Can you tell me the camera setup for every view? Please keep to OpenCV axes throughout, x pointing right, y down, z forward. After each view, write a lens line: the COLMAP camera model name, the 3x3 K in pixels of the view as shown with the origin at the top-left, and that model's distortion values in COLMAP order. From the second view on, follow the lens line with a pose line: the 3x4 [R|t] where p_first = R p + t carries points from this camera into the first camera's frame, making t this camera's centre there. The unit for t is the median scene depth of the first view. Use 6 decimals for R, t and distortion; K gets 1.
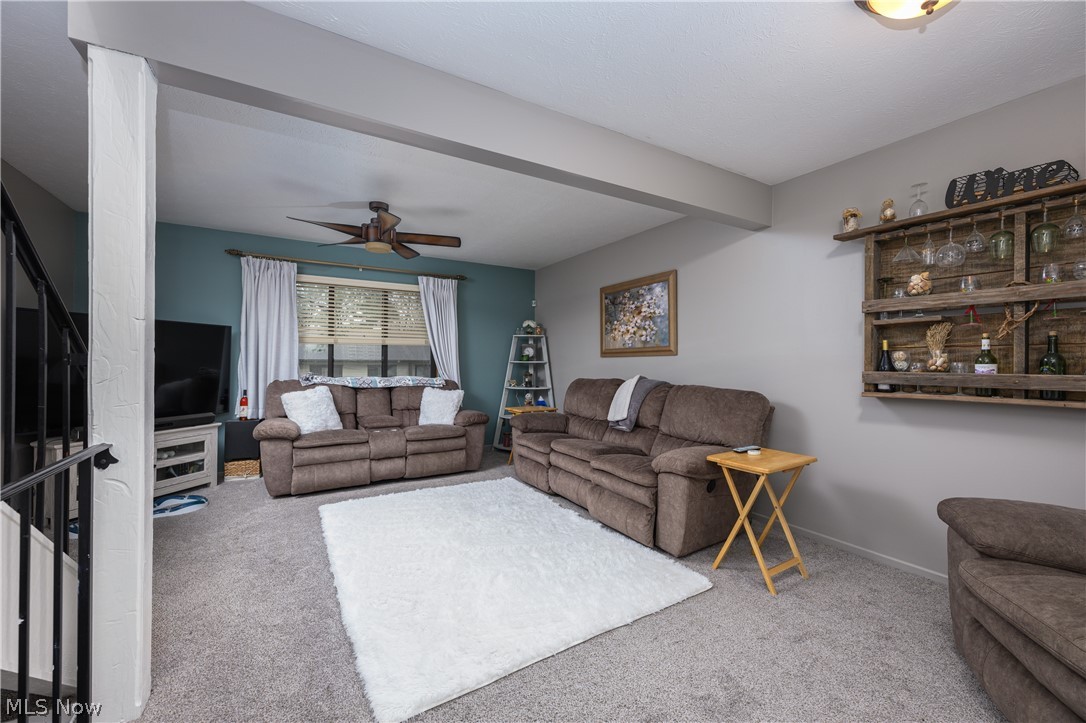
lens RADIAL K [[428.6, 0, 543.0], [0, 428.6, 361.5], [0, 0, 1]] dist [-0.000336, -0.000232]
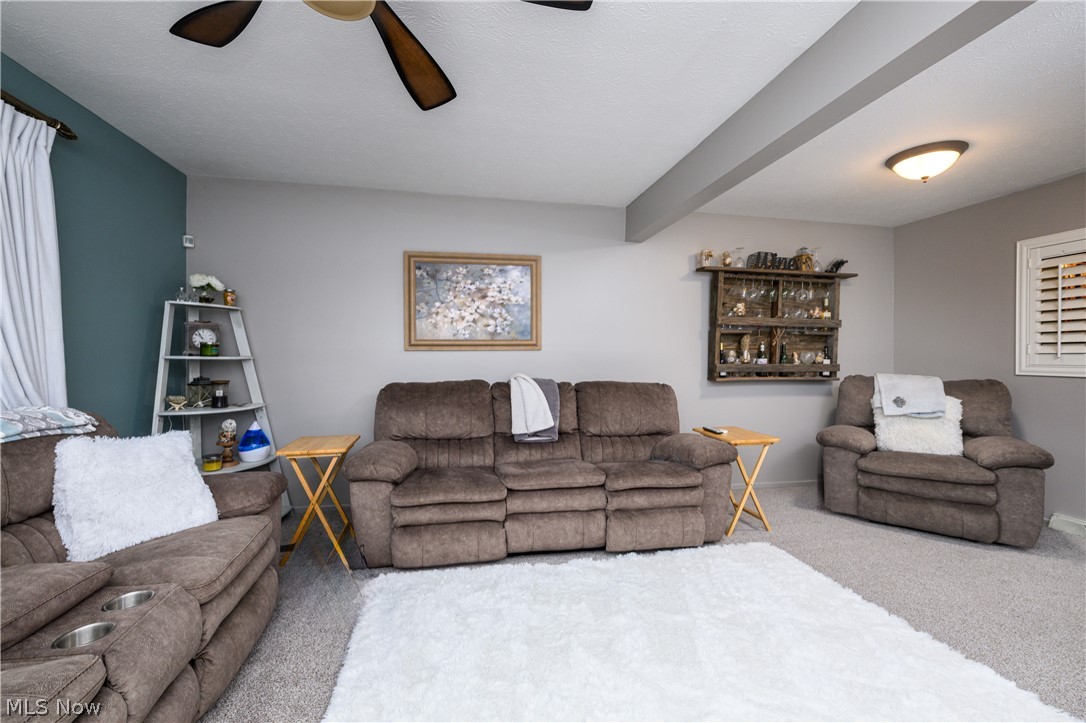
lens RADIAL K [[428.6, 0, 543.0], [0, 428.6, 361.5], [0, 0, 1]] dist [-0.000336, -0.000232]
pose [[0.350737, -0.010733, 0.936413, -0.508110], [-0.000946, 0.999930, 0.011816, -0.001598], [-0.936474, -0.005030, 0.350702, 0.633036]]
